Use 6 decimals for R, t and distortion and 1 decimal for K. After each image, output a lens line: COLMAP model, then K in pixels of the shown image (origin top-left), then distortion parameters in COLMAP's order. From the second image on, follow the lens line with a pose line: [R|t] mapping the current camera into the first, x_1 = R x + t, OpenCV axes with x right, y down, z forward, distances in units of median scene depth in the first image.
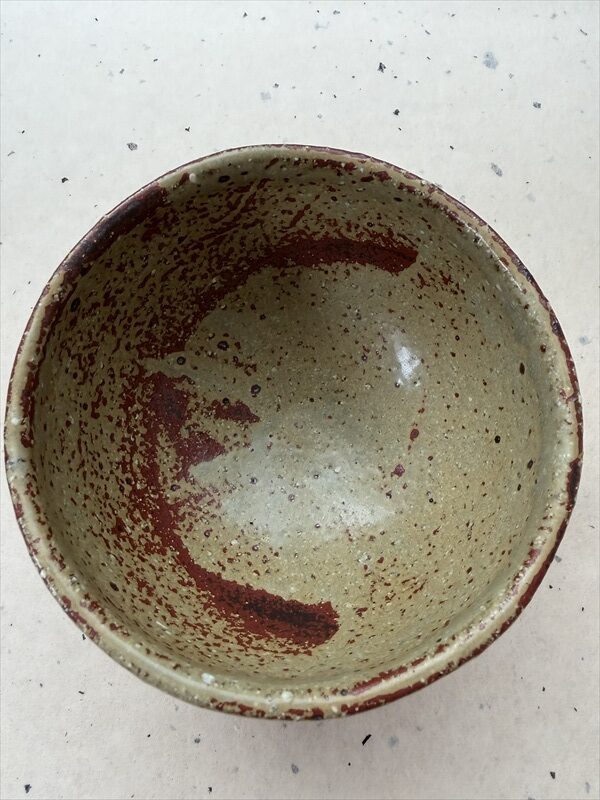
lens RADIAL K [[574.2, 0, 297.2], [0, 574.2, 353.9], [0, 0, 1]] dist [-0.002528, -0.001228]
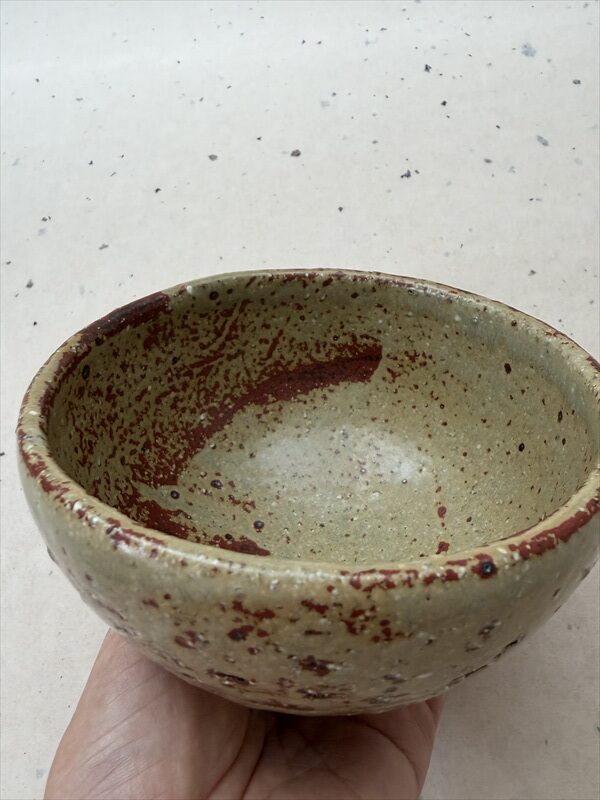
lens RADIAL K [[574.2, 0, 297.2], [0, 574.2, 353.9], [0, 0, 1]] dist [-0.002528, -0.001228]
pose [[0.967524, -0.099852, 0.232223, -0.221296], [0.236707, 0.680242, -0.693715, 0.582625], [-0.088699, 0.726154, 0.681786, 0.218939]]
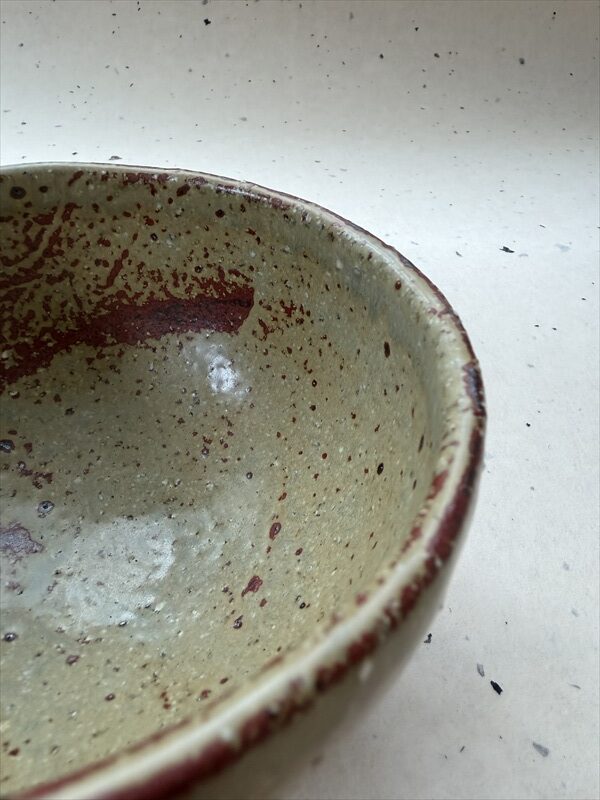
lens RADIAL K [[574.2, 0, 297.2], [0, 574.2, 353.9], [0, 0, 1]] dist [-0.002528, -0.001228]
pose [[0.988578, -0.013237, 0.150130, 0.139047], [0.099833, 0.803764, -0.586512, 0.391404], [-0.112906, 0.594801, 0.795905, 0.357973]]
